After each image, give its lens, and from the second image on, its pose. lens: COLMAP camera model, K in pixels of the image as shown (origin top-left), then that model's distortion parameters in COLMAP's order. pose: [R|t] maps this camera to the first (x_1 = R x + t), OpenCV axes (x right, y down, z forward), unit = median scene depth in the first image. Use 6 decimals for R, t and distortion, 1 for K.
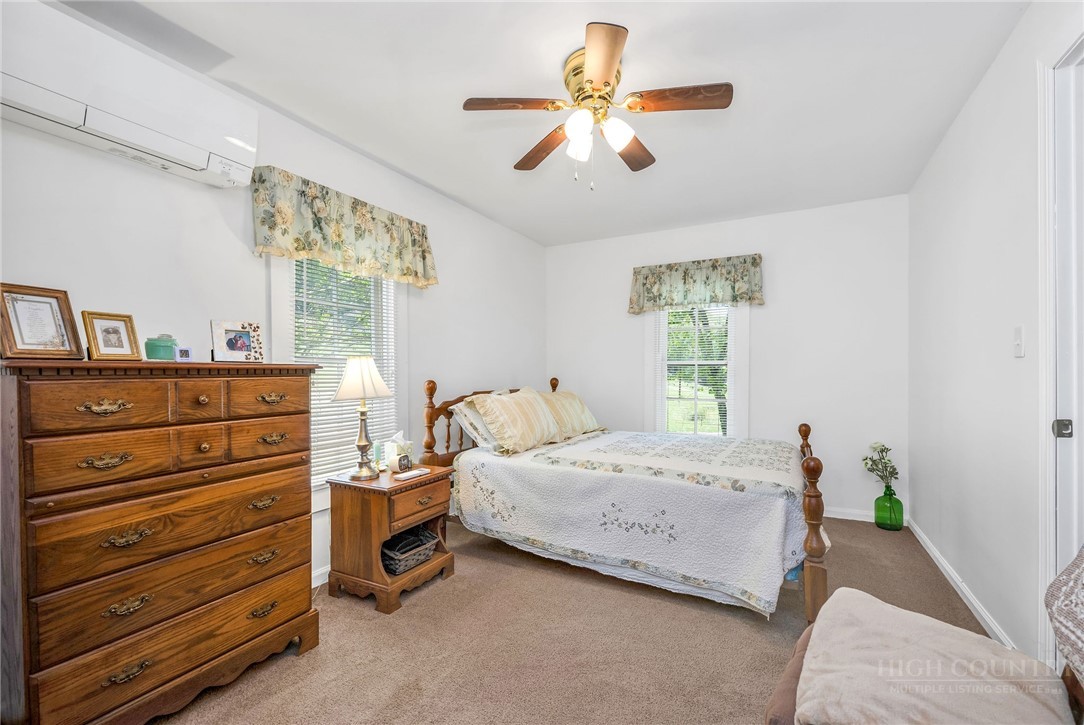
lens RADIAL K [[457.0, 0, 542.0], [0, 457.0, 362.5], [0, 0, 1]] dist [-0.000178, -0.000005]
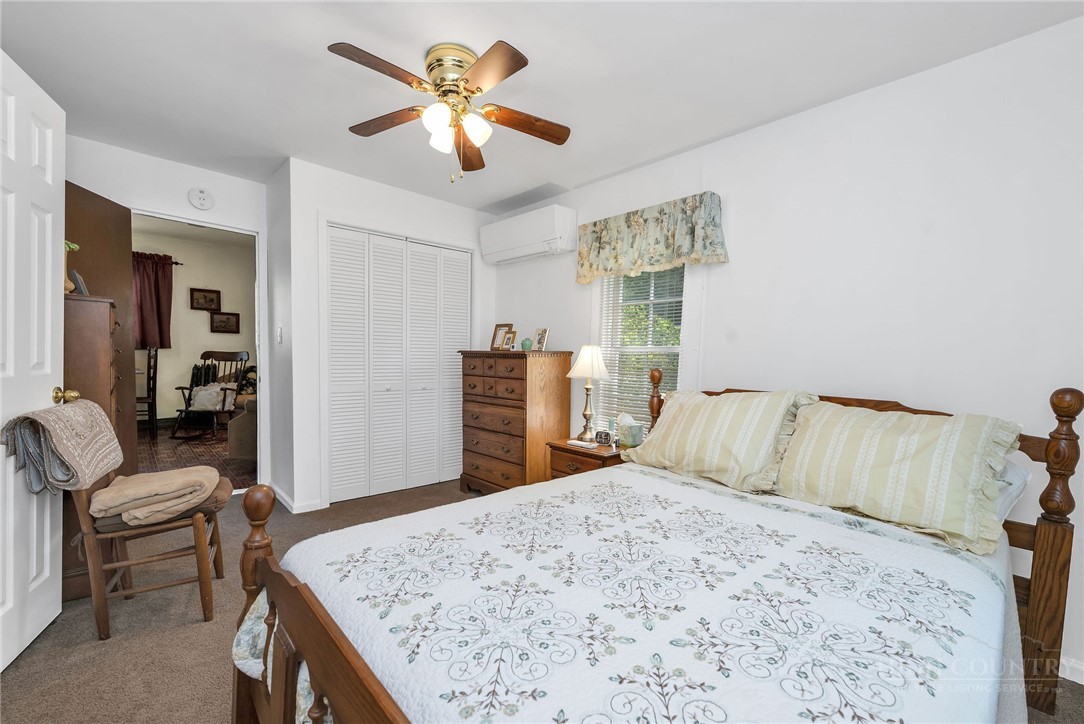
lens RADIAL K [[457.0, 0, 542.0], [0, 457.0, 362.0], [0, 0, 1]] dist [-0.000178, -0.000005]
pose [[-0.315089, 0.011860, -0.948988, 0.884535], [-0.001454, 0.999915, 0.012980, 0.015591], [0.949061, 0.005470, -0.315045, 1.294336]]
